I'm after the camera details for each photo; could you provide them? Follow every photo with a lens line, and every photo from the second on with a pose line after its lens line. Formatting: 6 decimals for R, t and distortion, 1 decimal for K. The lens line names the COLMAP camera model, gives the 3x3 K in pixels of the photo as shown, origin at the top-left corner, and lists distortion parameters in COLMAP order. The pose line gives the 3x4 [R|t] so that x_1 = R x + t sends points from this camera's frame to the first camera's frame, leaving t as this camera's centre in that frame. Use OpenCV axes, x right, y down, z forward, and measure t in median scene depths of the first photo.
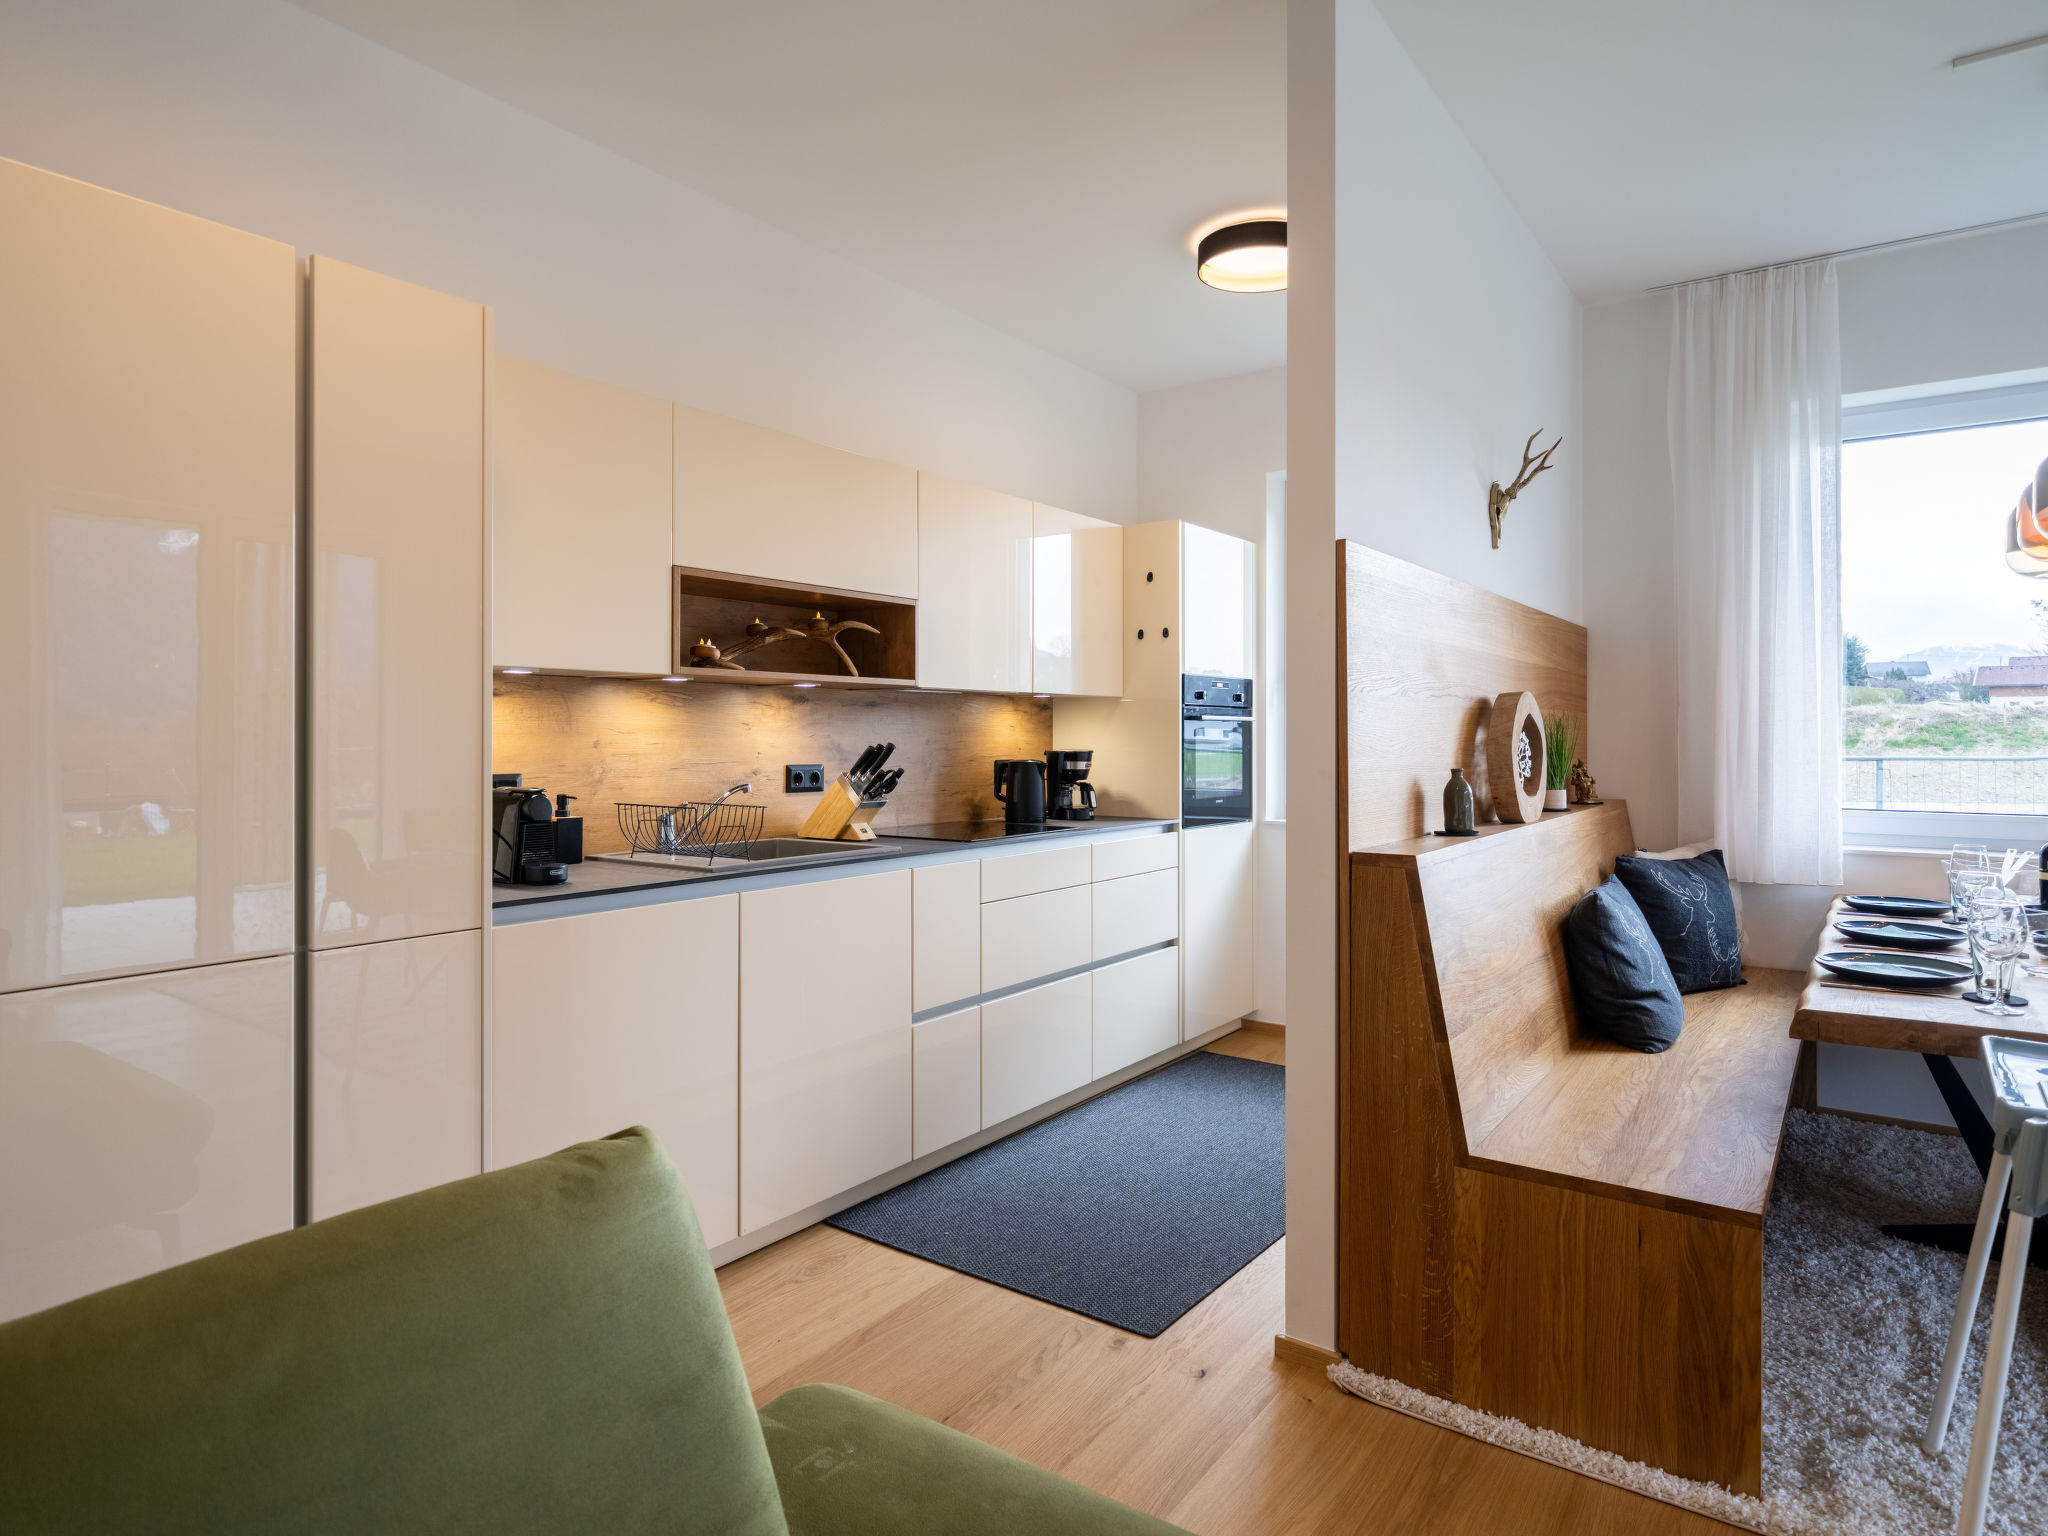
lens RADIAL K [[1181.3, 0, 1036.4], [0, 1181.3, 734.0], [0, 0, 1]] dist [0.002384, 0.000296]
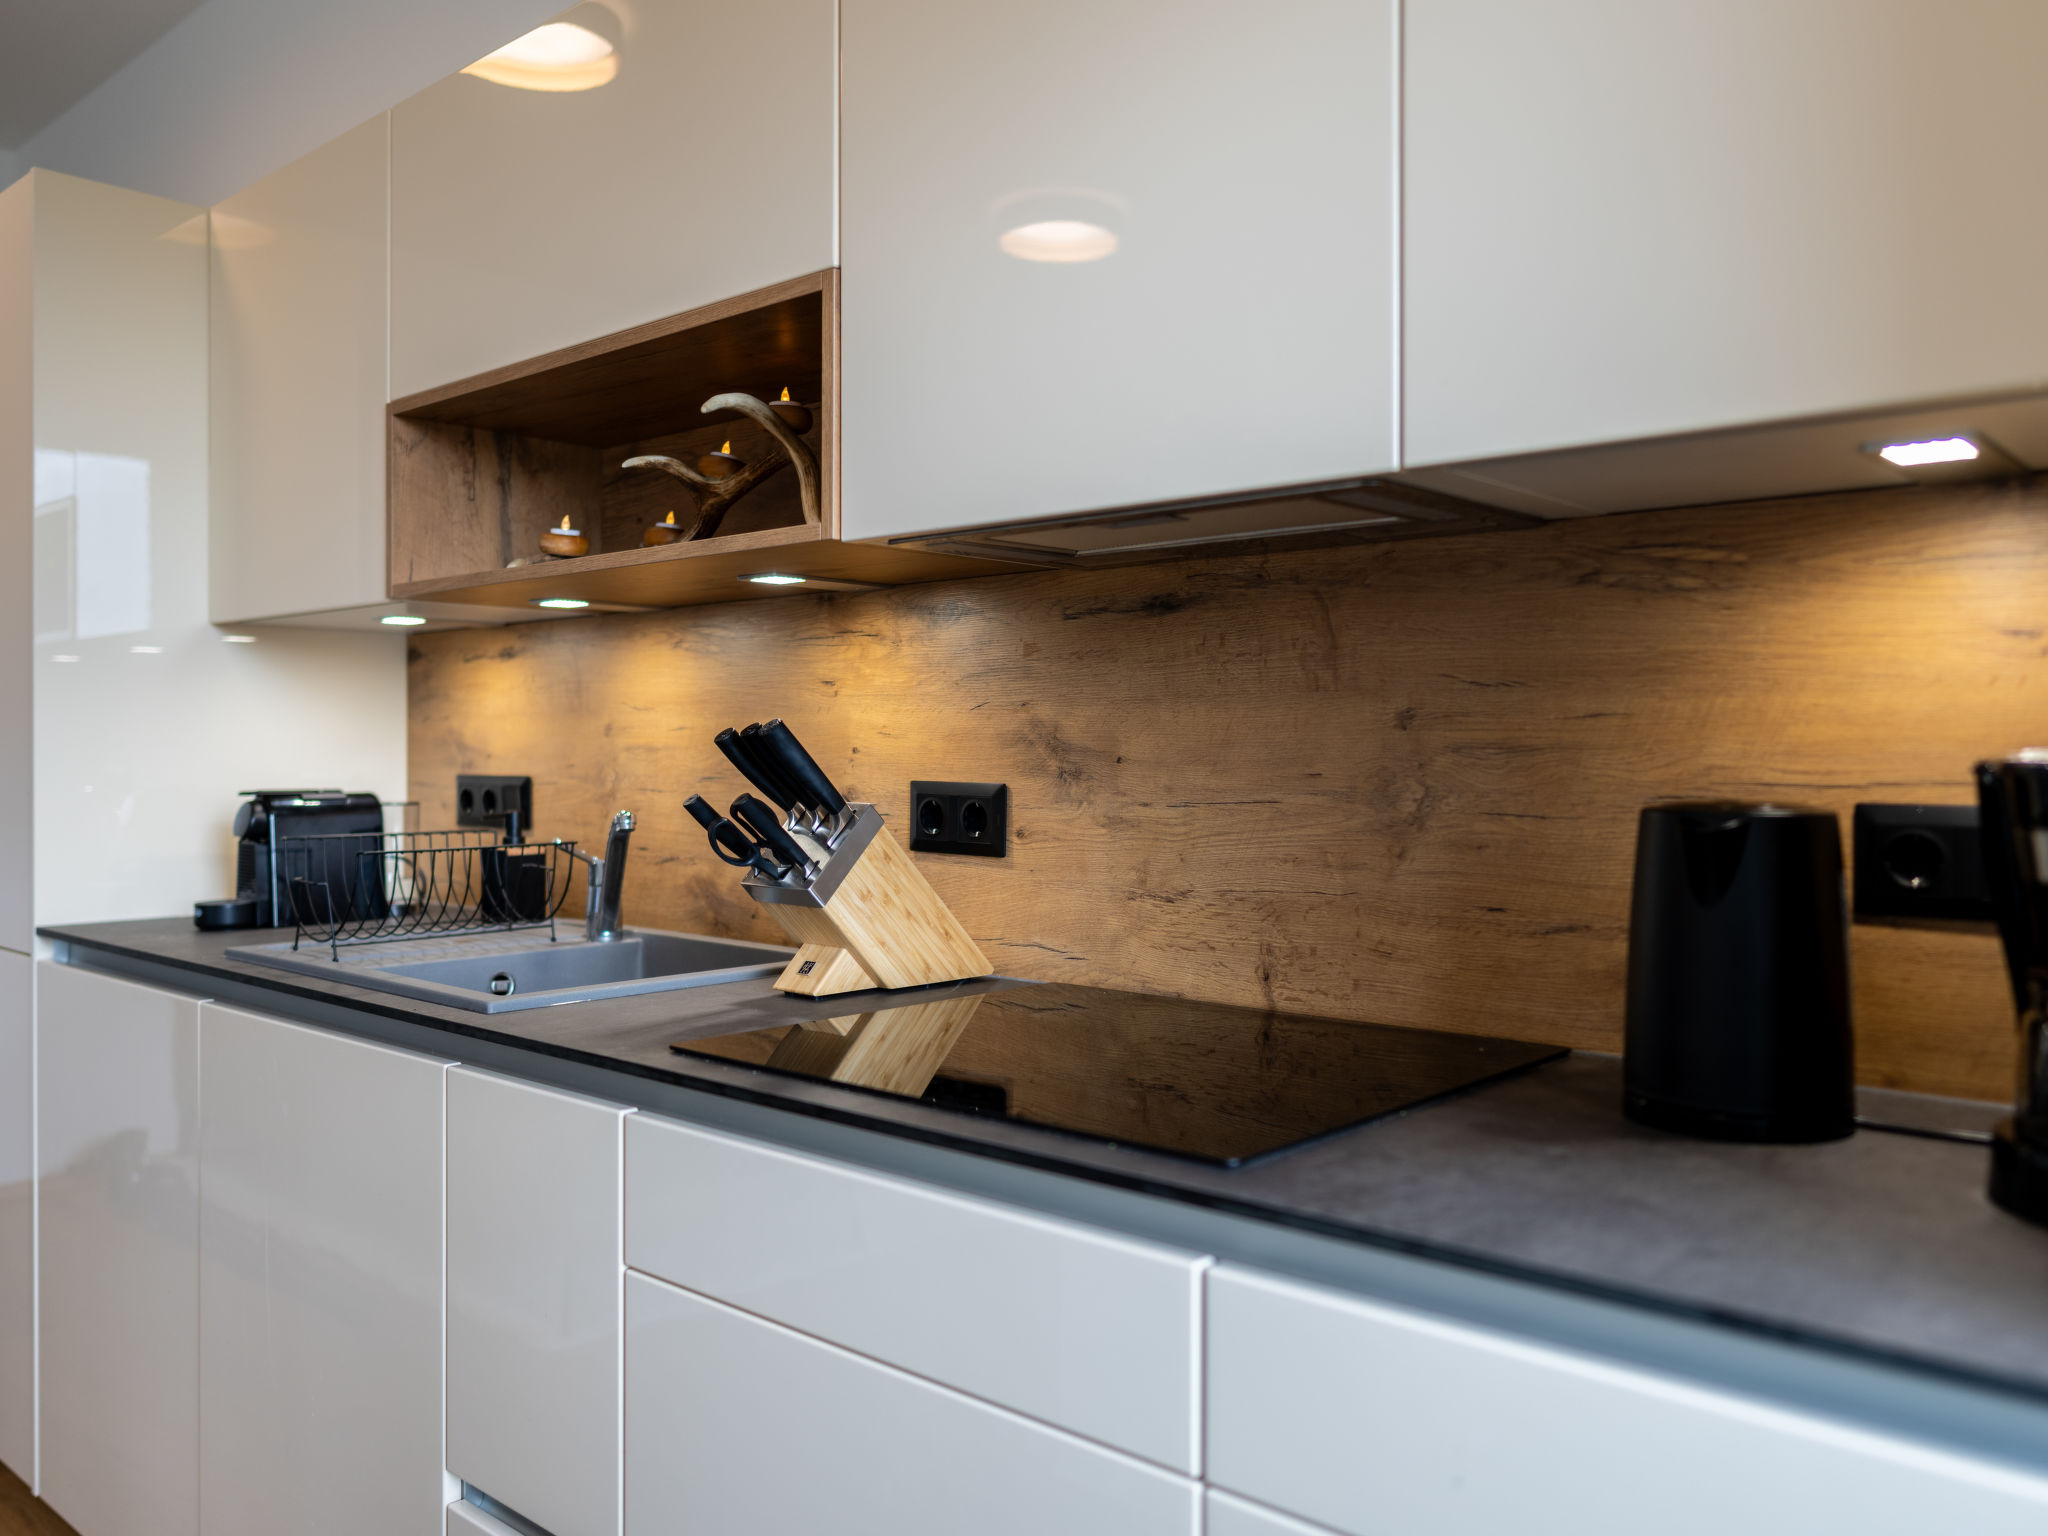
lens RADIAL K [[1718.7, 0, 937.0], [0, 1718.7, 704.3], [0, 0, 1]] dist [-0.003654, 0.003961]
pose [[-0.174483, -0.007778, -0.984630, 0.389402], [0.016369, 0.999808, -0.010799, 0.007326], [0.984524, -0.018002, -0.174322, 1.204512]]
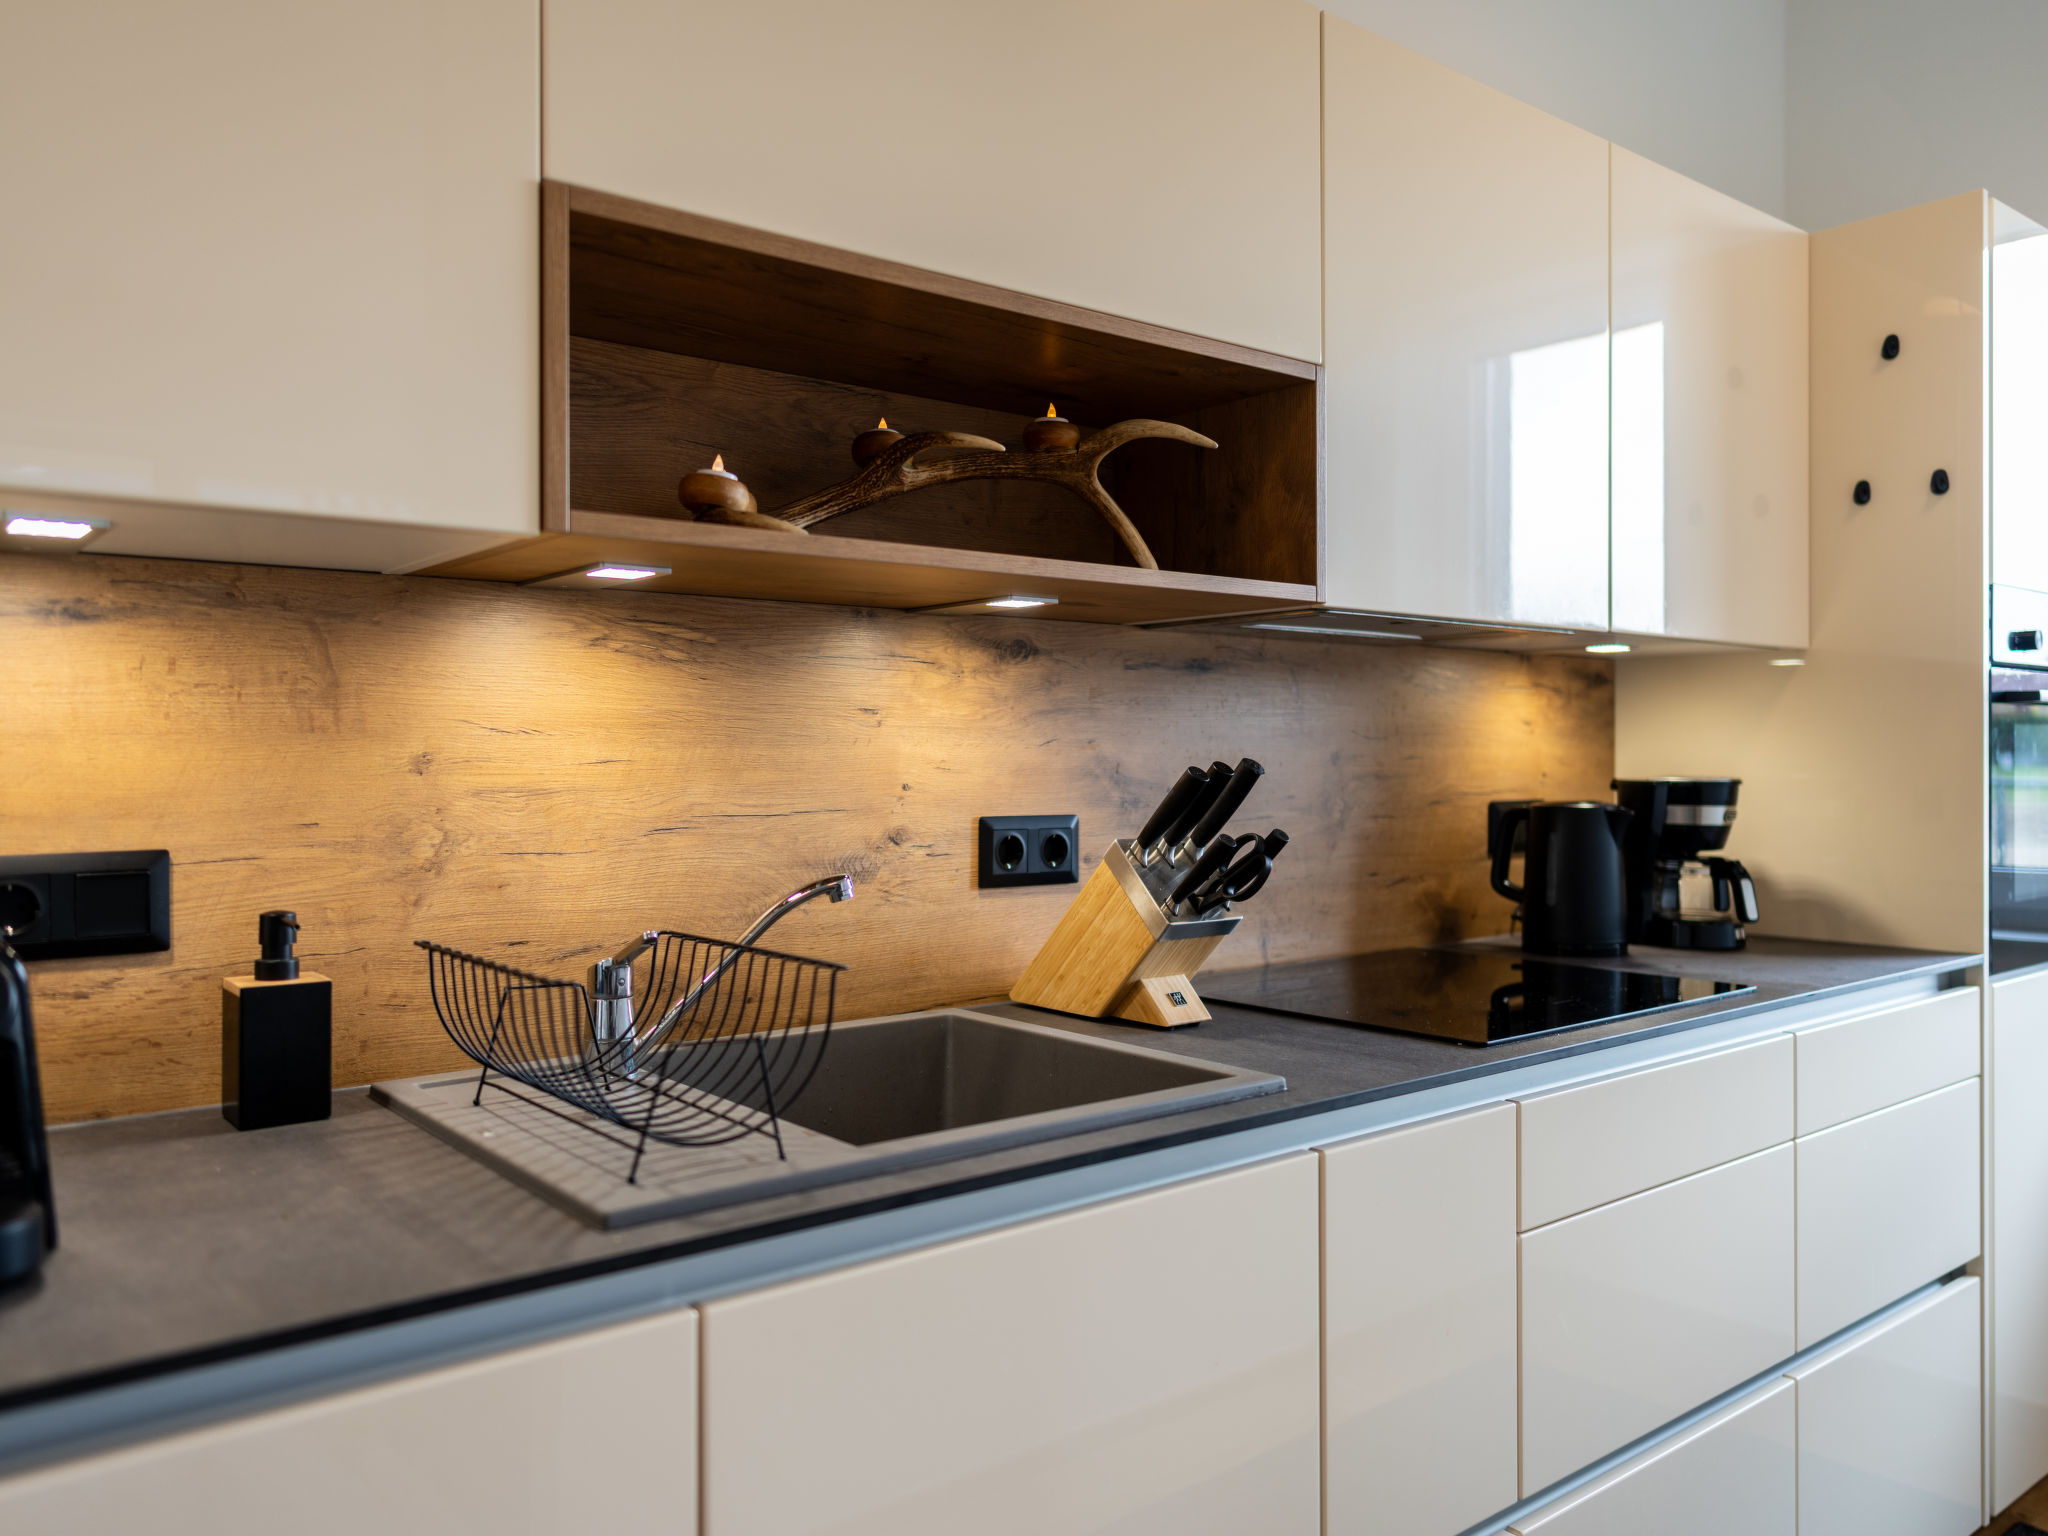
lens RADIAL K [[1548.9, 0, 991.0], [0, 1548.9, 767.7], [0, 0, 1]] dist [-0.002566, 0.003150]
pose [[0.961483, -0.002120, -0.274855, -0.073407], [0.004317, 0.999963, 0.007388, 0.006797], [0.274830, -0.008290, 0.961457, 0.553514]]
